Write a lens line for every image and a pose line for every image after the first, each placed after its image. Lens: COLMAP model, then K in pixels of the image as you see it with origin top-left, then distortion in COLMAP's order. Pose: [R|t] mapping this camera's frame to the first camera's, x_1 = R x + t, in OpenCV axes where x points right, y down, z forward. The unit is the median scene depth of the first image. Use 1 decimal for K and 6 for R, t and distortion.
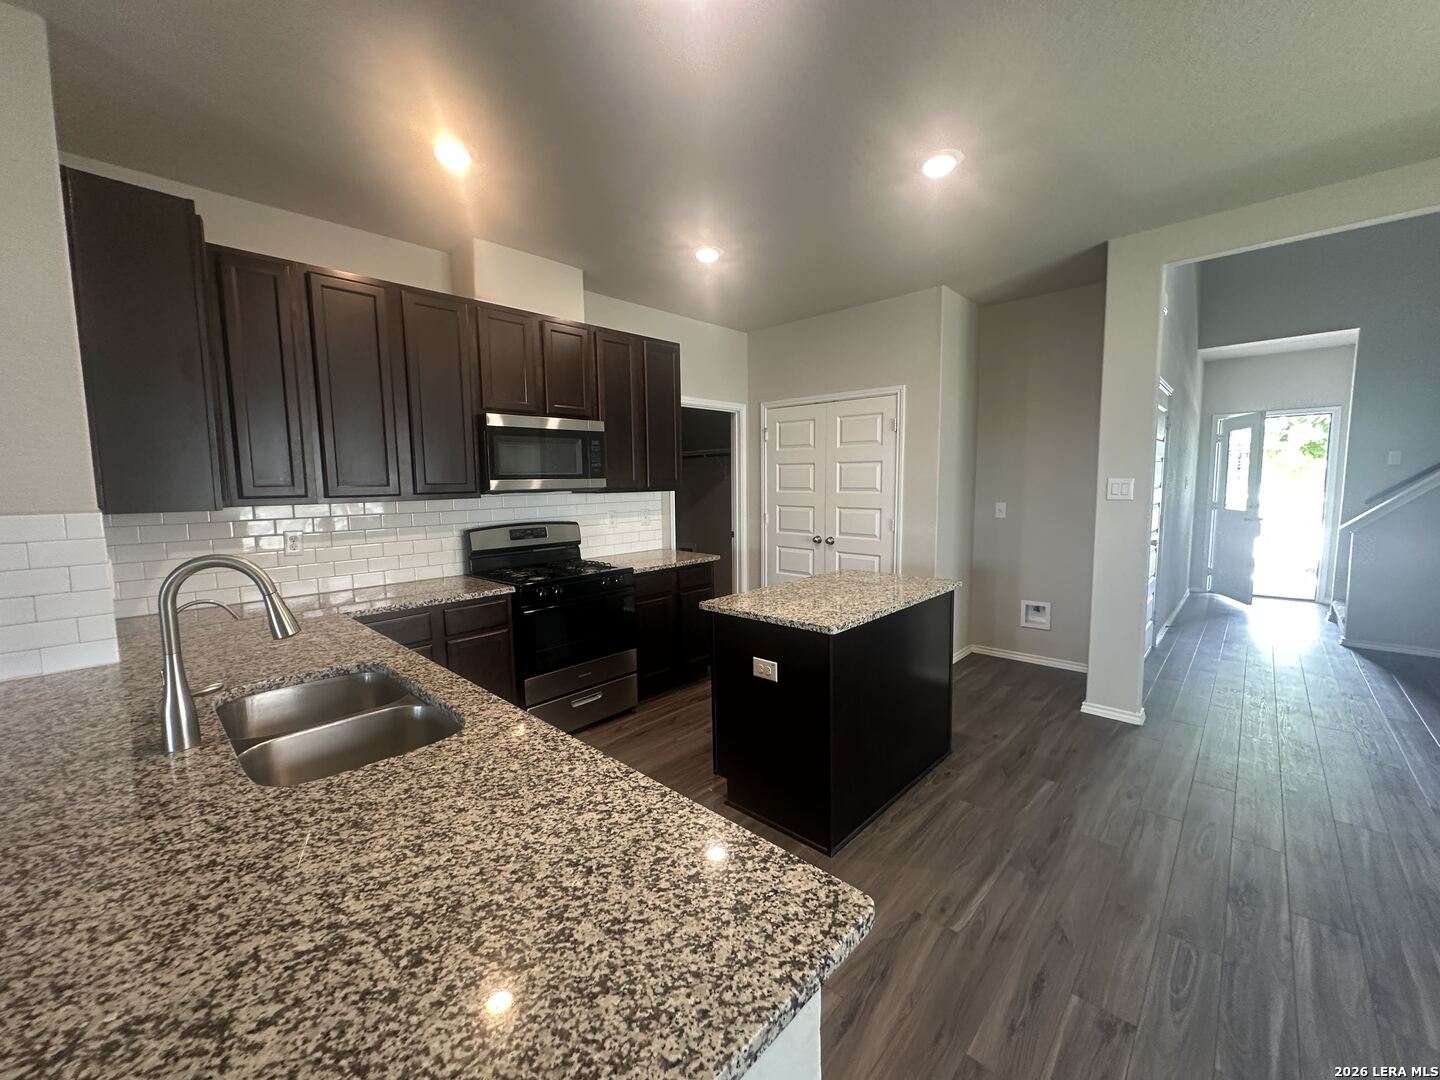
lens RADIAL K [[574.2, 0, 720.0], [0, 574.2, 540.0], [0, 0, 1]] dist [-0.011048, -0.000008]
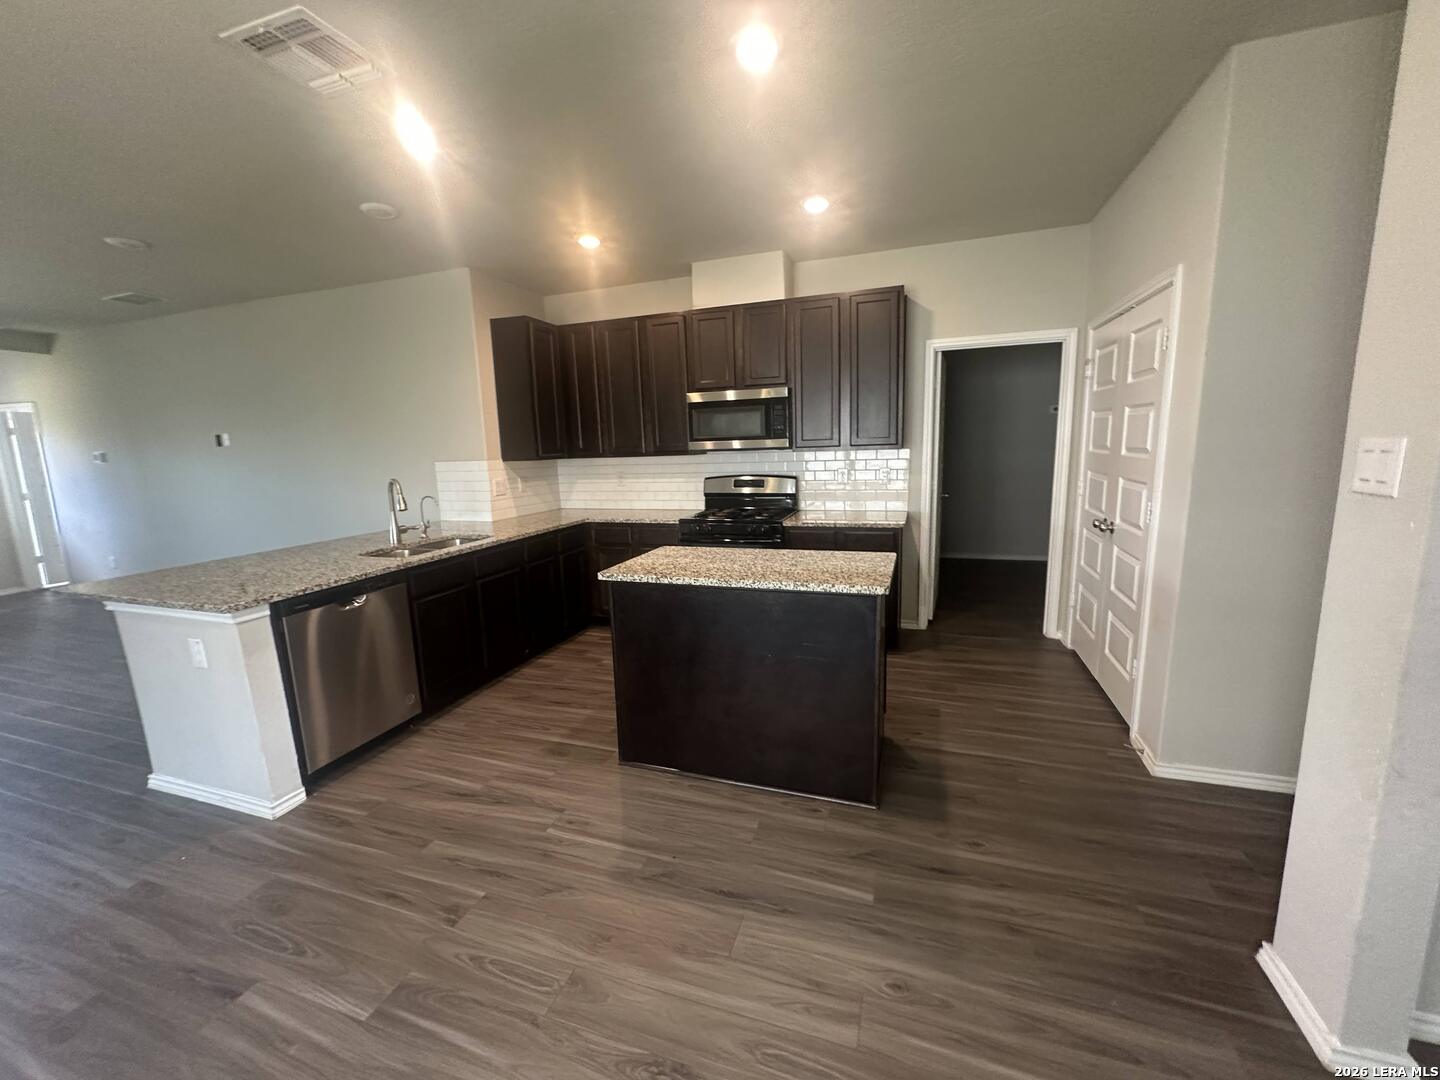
lens RADIAL K [[574.2, 0, 720.0], [0, 574.2, 540.0], [0, 0, 1]] dist [-0.011048, -0.000008]
pose [[0.420746, 0.157411, -0.893417, 0.783154], [-0.067085, 0.987533, 0.142400, -0.062967], [0.904694, 0.000021, 0.426061, 0.407406]]
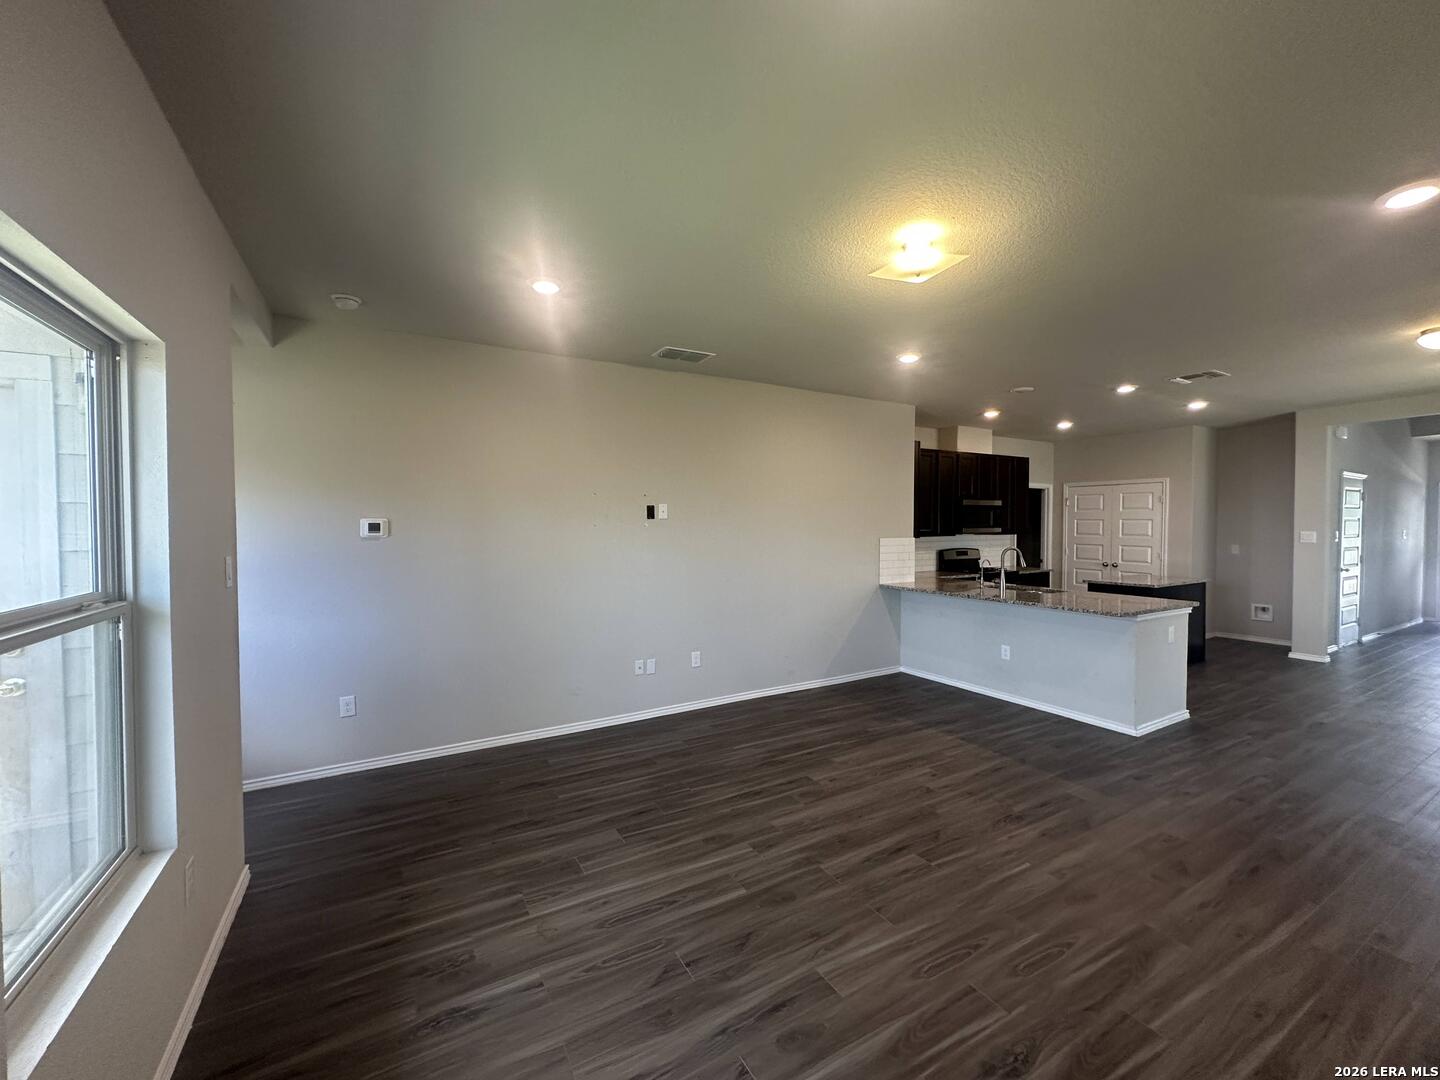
lens RADIAL K [[579.8, 0, 720.0], [0, 579.8, 540.0], [0, 0, 1]] dist [0.000763, 0.000135]
pose [[0.957507, 0.021900, -0.287579, -0.572266], [-0.042228, 0.997013, -0.064674, 0.115242], [0.285303, 0.074070, 0.955571, -1.292831]]
